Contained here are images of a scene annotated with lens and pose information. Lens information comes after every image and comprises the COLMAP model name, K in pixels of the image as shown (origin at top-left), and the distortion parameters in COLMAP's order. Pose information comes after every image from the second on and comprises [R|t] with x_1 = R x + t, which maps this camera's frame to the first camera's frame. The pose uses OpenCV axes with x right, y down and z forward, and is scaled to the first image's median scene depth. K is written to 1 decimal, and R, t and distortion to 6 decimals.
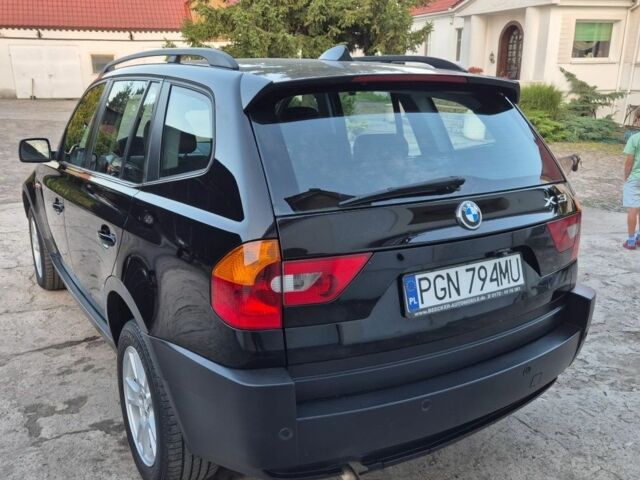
lens RADIAL K [[522.9, 0, 321.1], [0, 522.9, 239.4], [0, 0, 1]] dist [0.018557, 0.016291]
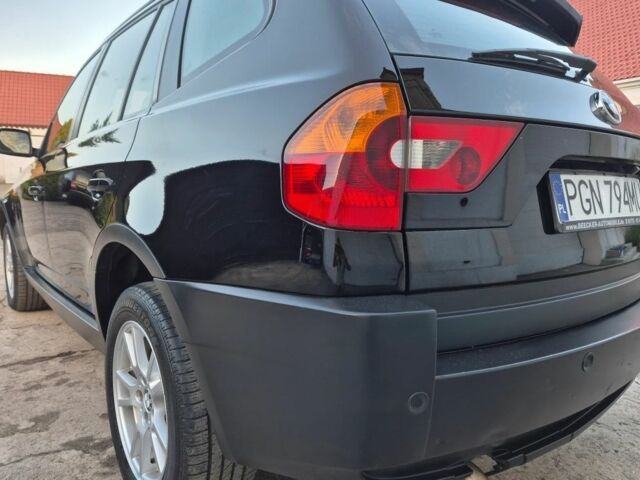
lens RADIAL K [[435.8, 0, 319.2], [0, 435.8, 241.5], [0, 0, 1]] dist [0.011112, -0.007145]
pose [[0.993899, -0.001651, 0.110277, -0.131663], [0.015121, 0.992486, -0.121419, 0.139614], [-0.109248, 0.122345, 0.986457, 0.281726]]
